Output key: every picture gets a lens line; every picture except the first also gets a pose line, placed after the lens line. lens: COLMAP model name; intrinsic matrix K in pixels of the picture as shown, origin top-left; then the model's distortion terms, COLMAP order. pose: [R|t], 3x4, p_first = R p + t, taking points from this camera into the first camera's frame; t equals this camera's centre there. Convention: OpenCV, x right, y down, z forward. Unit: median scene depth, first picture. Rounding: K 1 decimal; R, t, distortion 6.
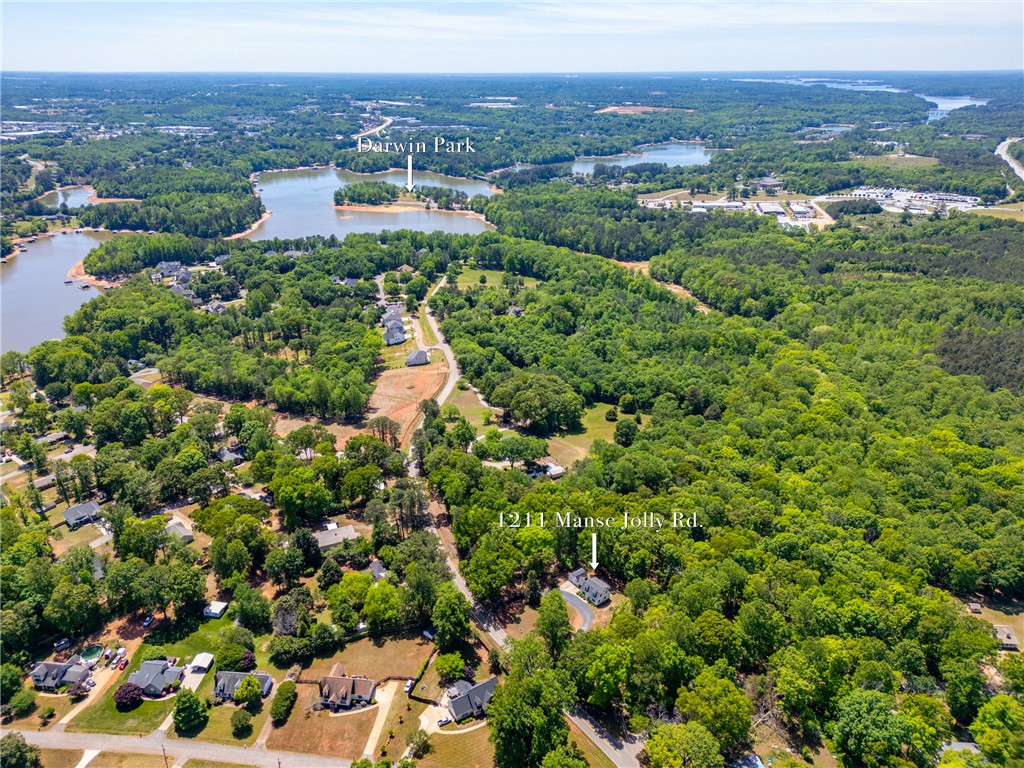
lens RADIAL K [[713.1, 0, 507.5], [0, 713.1, 385.6], [0, 0, 1]] dist [0.060409, -0.051047]
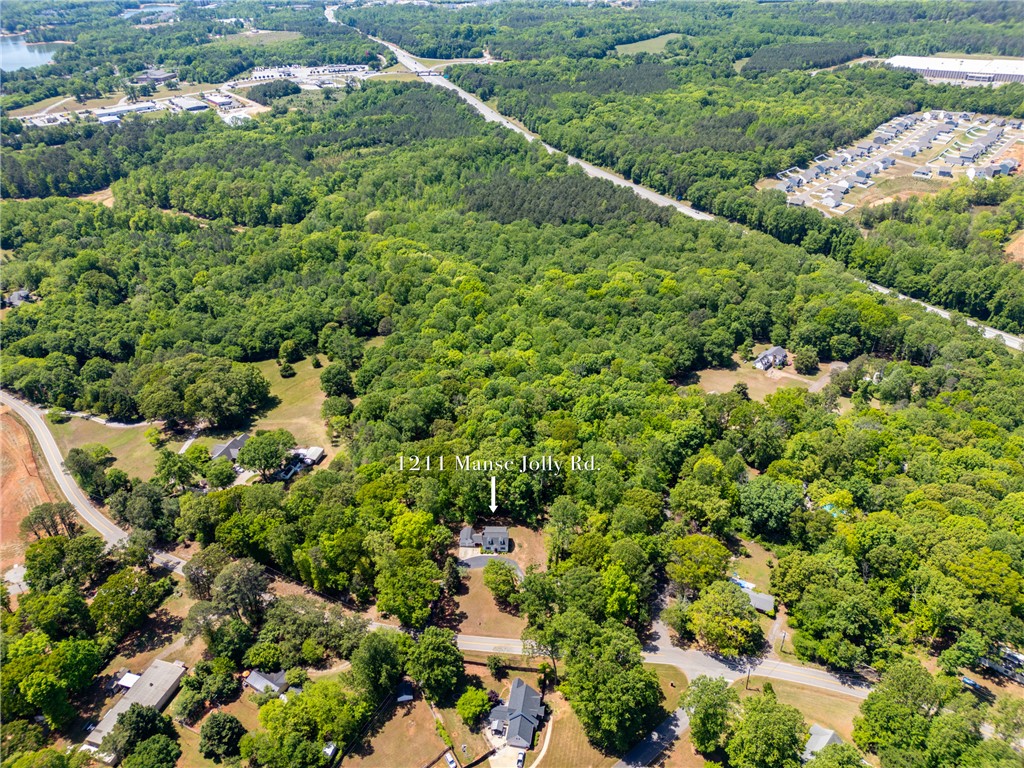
lens RADIAL K [[713.1, 0, 511.4], [0, 713.1, 383.6], [0, 0, 1]] dist [0.060409, -0.051047]
pose [[0.663837, -0.405535, 0.628380, -0.237776], [0.316526, 0.913604, 0.255223, -0.084125], [-0.677593, 0.029472, 0.734847, 0.194207]]
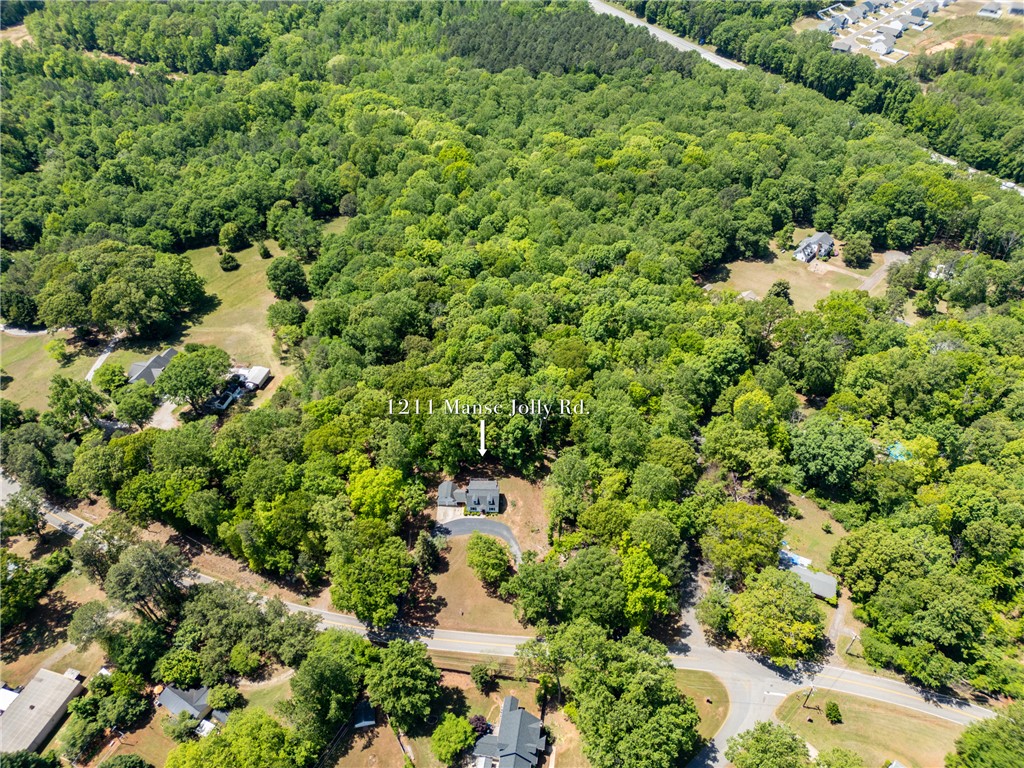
lens RADIAL K [[713.1, 0, 514.3], [0, 713.1, 387.1], [0, 0, 1]] dist [0.060409, -0.051047]
pose [[0.655191, -0.517129, 0.550728, -0.132119], [0.309707, 0.848782, 0.428546, -0.075086], [-0.689062, -0.110215, 0.716273, 0.301659]]
